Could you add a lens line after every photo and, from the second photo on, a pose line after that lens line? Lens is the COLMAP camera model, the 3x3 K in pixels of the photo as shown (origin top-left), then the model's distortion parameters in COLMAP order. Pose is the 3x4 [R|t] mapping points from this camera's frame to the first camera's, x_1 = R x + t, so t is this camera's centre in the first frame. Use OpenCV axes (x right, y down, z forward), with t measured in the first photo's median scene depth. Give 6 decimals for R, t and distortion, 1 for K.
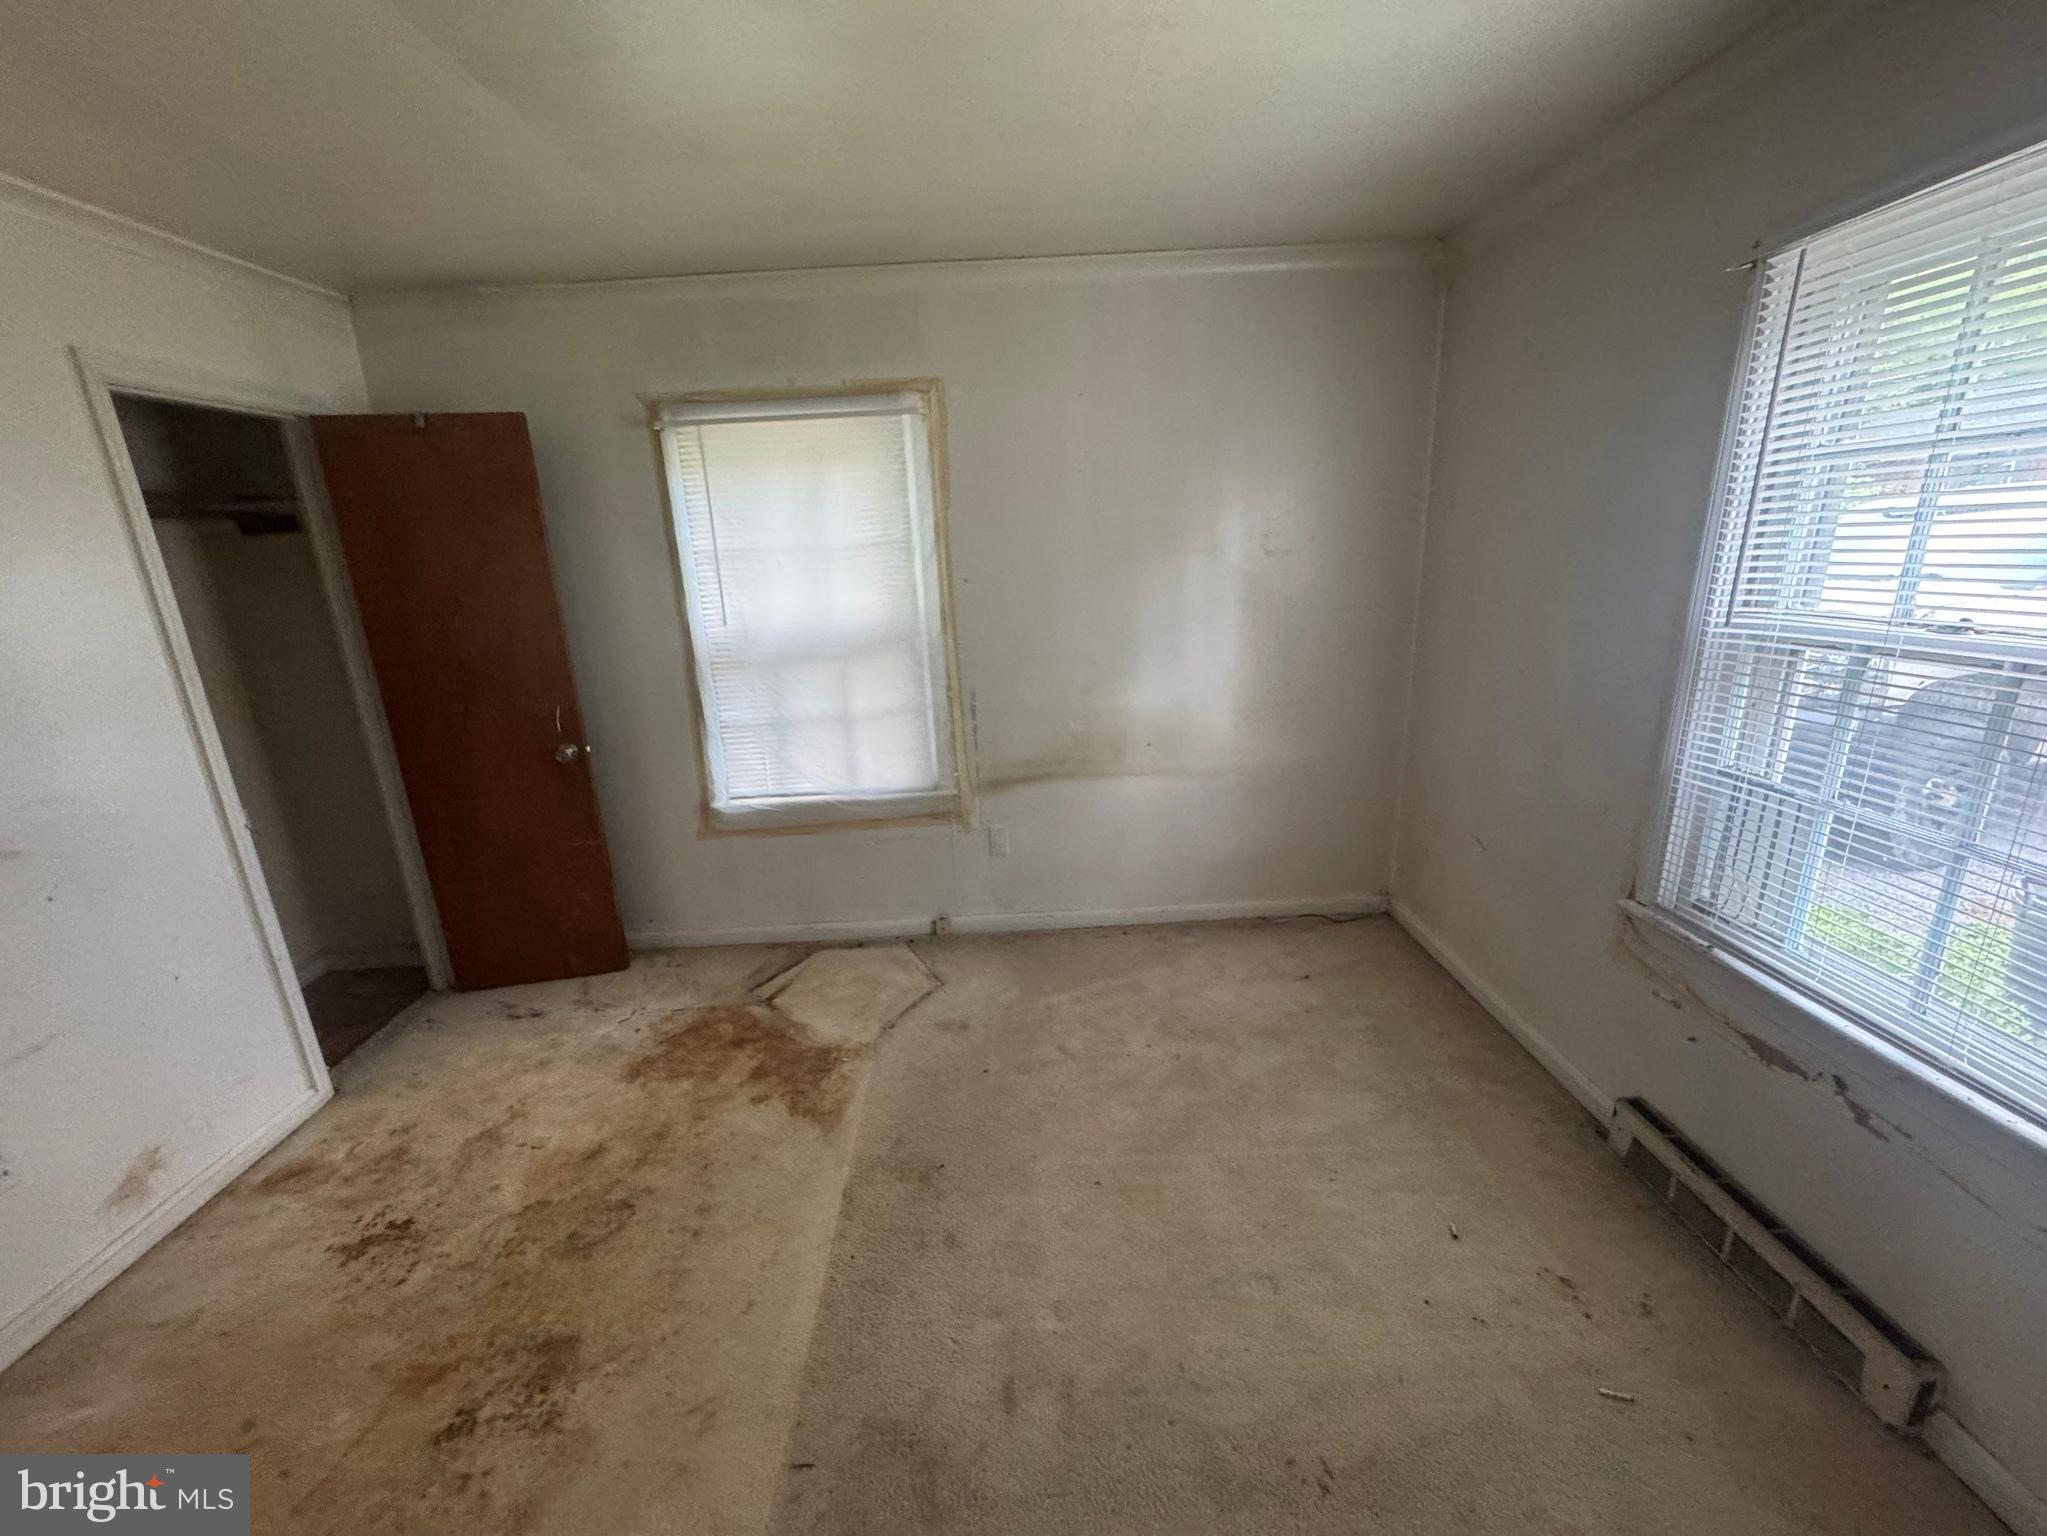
lens RADIAL K [[817.9, 0, 1023.8], [0, 817.9, 760.0], [0, 0, 1]] dist [-0.004224, 0.000510]
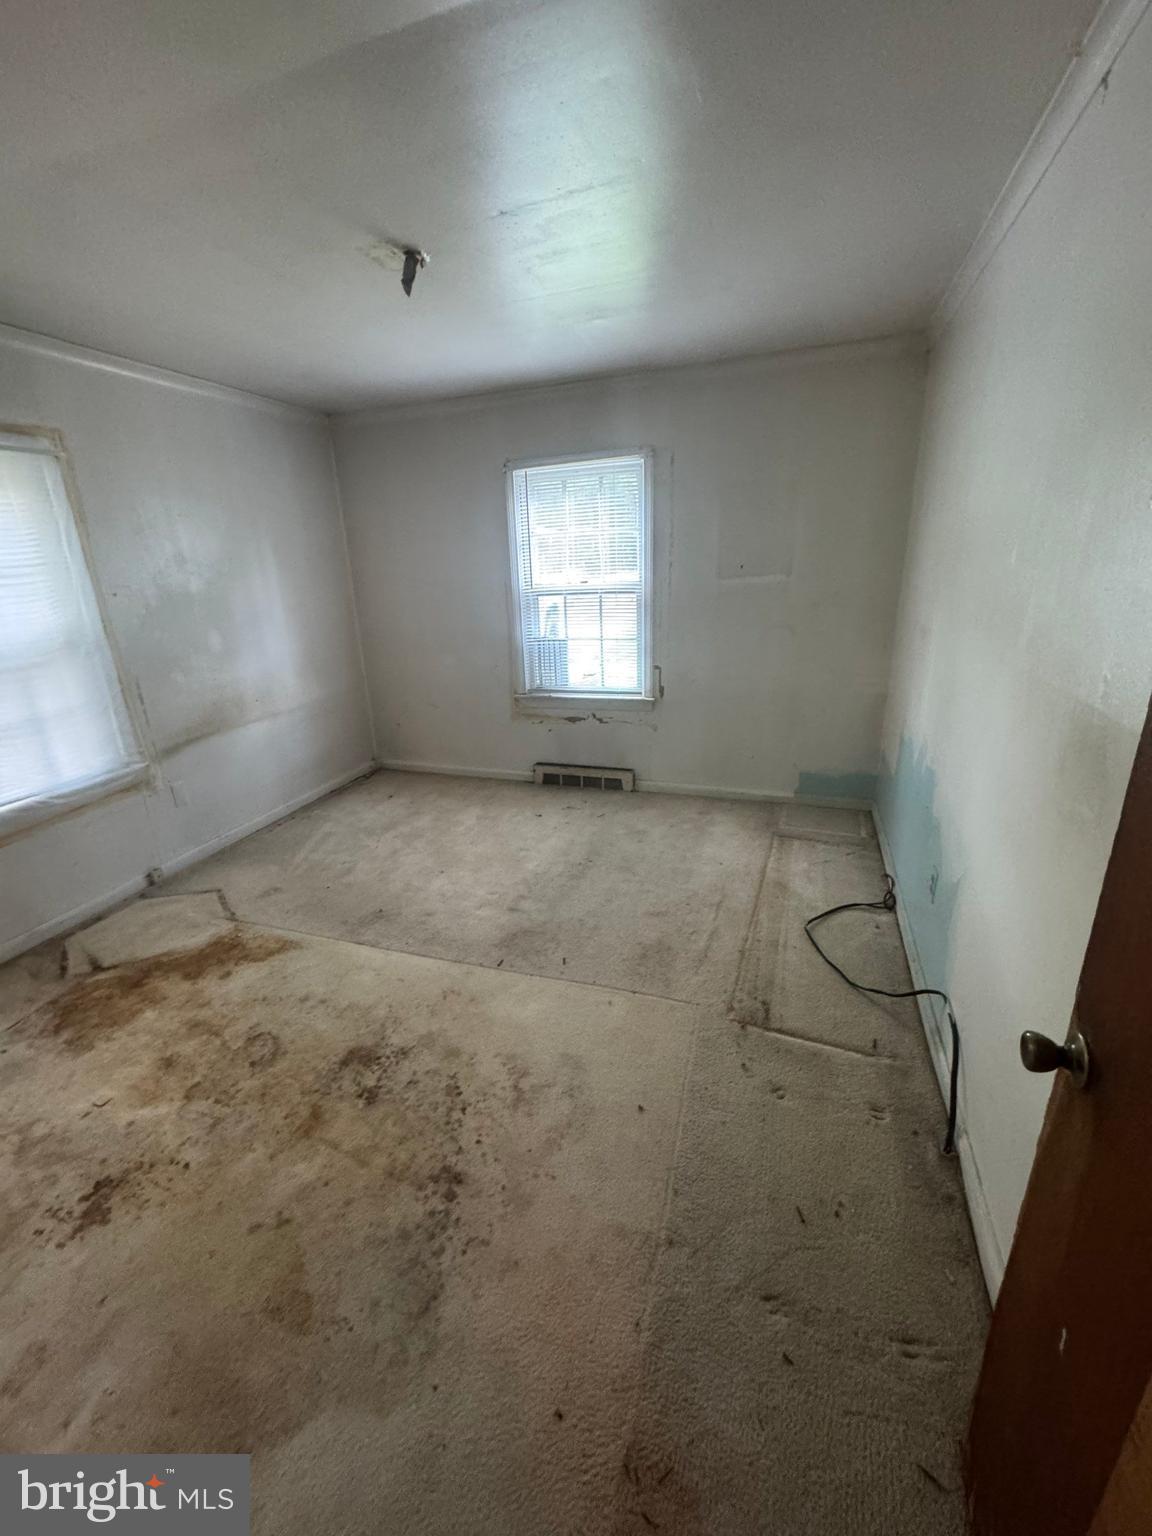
lens RADIAL K [[613.7, 0, 574.9], [0, 613.7, 754.8], [0, 0, 1]] dist [-0.004224, 0.000510]
pose [[0.351731, -0.256043, 0.900404, -0.787492], [0.270312, 0.948672, 0.164175, 0.056857], [-0.896224, 0.185645, 0.402889, 0.022726]]
